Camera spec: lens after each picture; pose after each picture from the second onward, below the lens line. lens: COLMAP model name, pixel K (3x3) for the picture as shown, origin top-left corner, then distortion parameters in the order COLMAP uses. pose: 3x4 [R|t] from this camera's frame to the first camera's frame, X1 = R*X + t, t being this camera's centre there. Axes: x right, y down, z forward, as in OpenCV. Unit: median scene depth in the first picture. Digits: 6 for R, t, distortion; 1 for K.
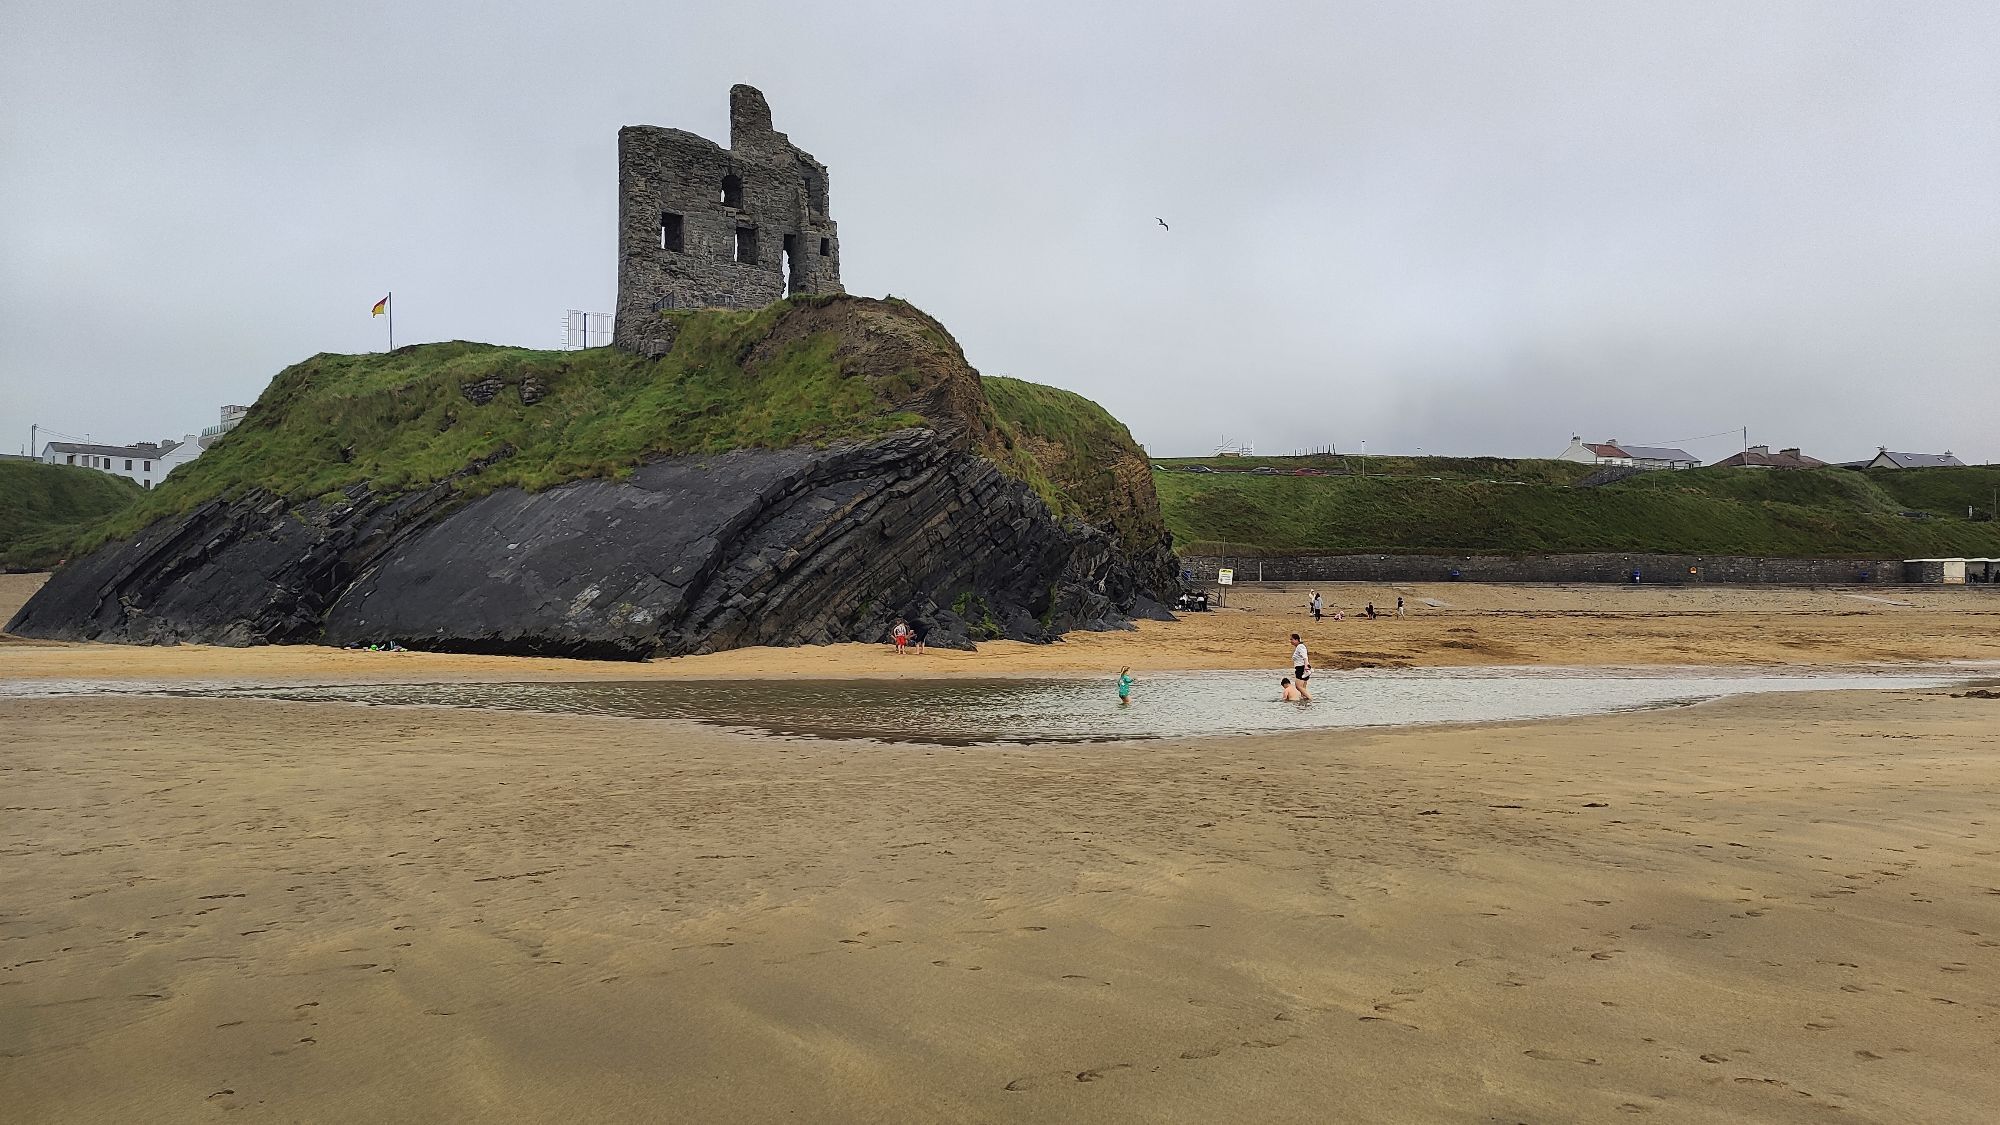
lens RADIAL K [[1516.9, 0, 1000.0], [0, 1516.9, 562.5], [0, 0, 1]] dist [0.057345, 0.000168]
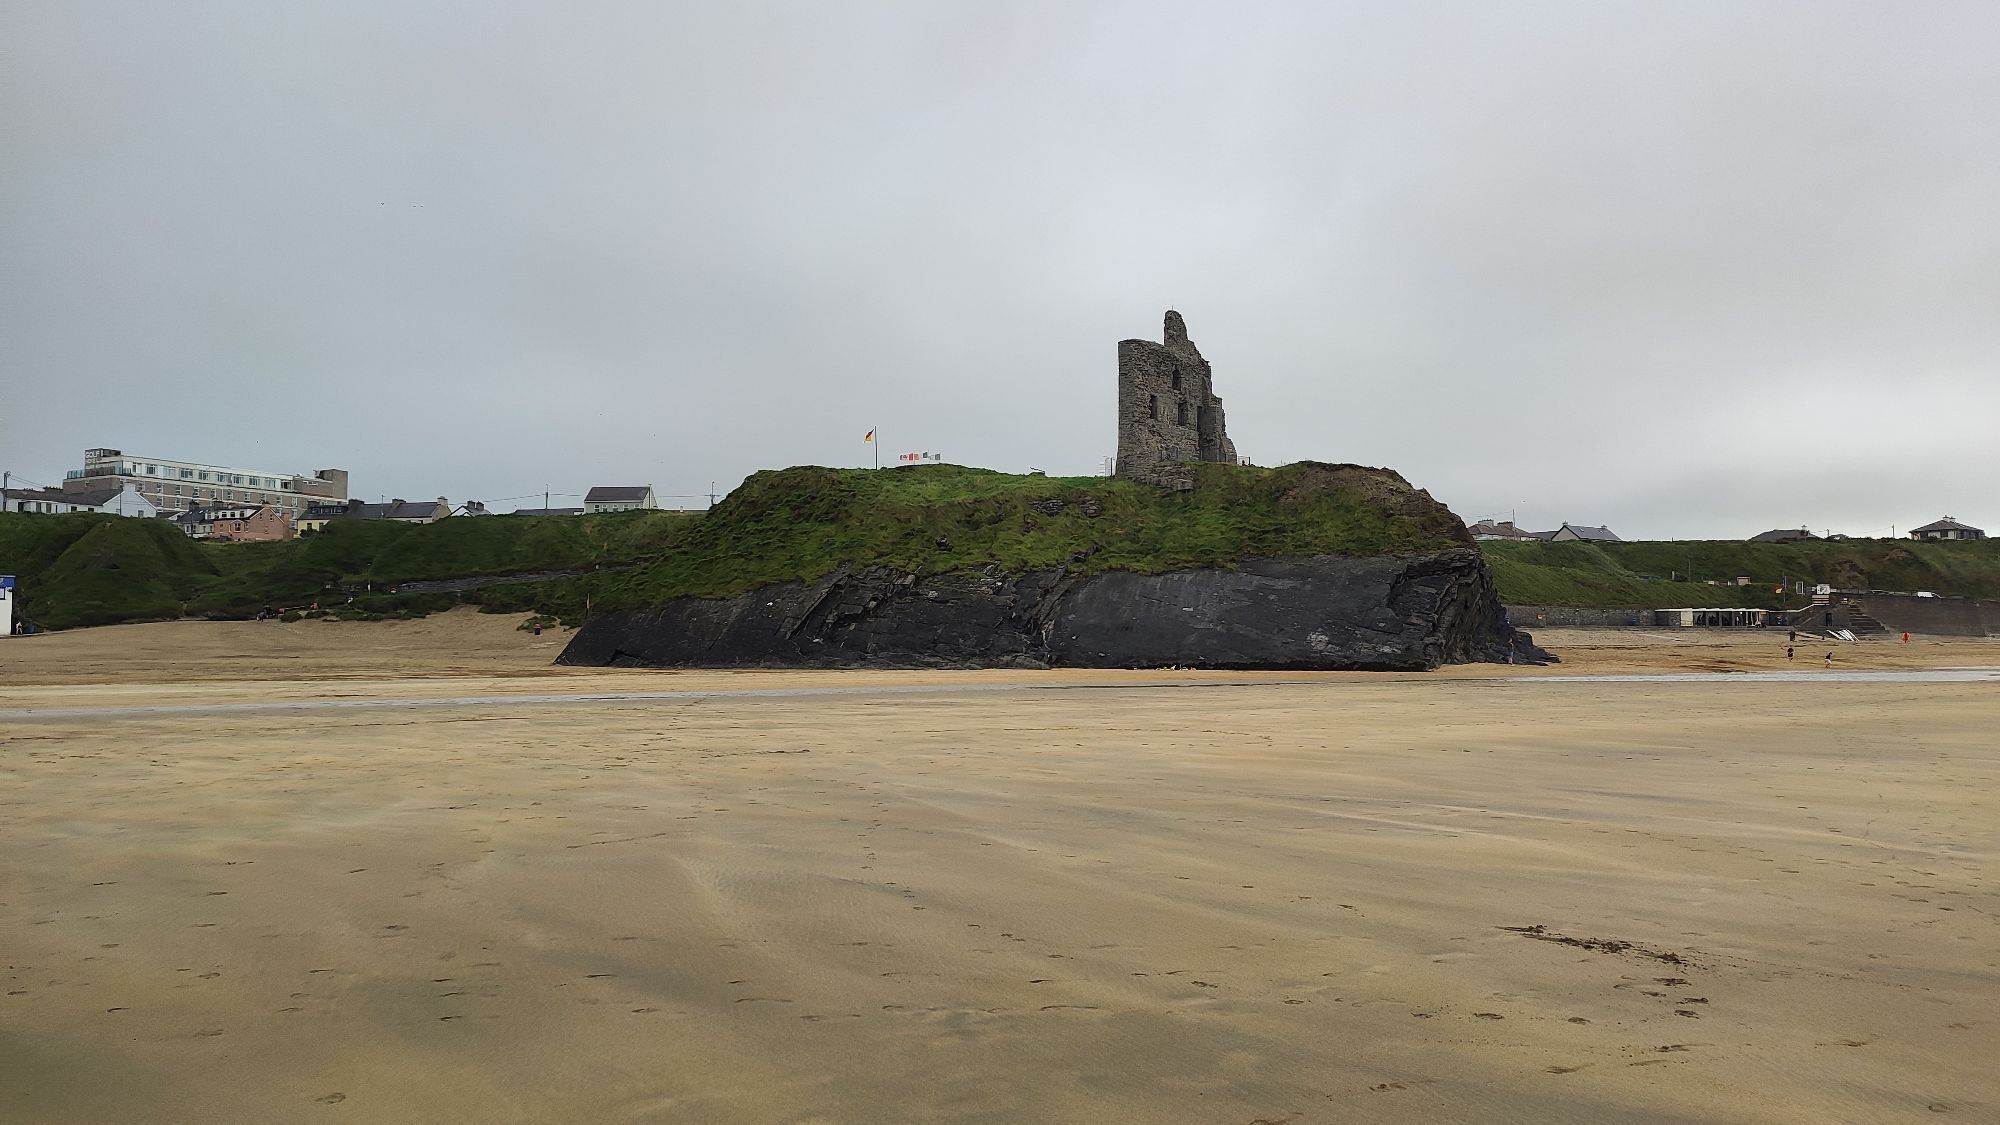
lens RADIAL K [[1516.9, 0, 1000.0], [0, 1516.9, 562.5], [0, 0, 1]] dist [0.057345, 0.000168]
pose [[0.966039, 0.009052, 0.258239, -0.742663], [-0.002573, 0.999674, -0.025416, -0.014826], [-0.258384, 0.023889, 0.965747, -0.454415]]
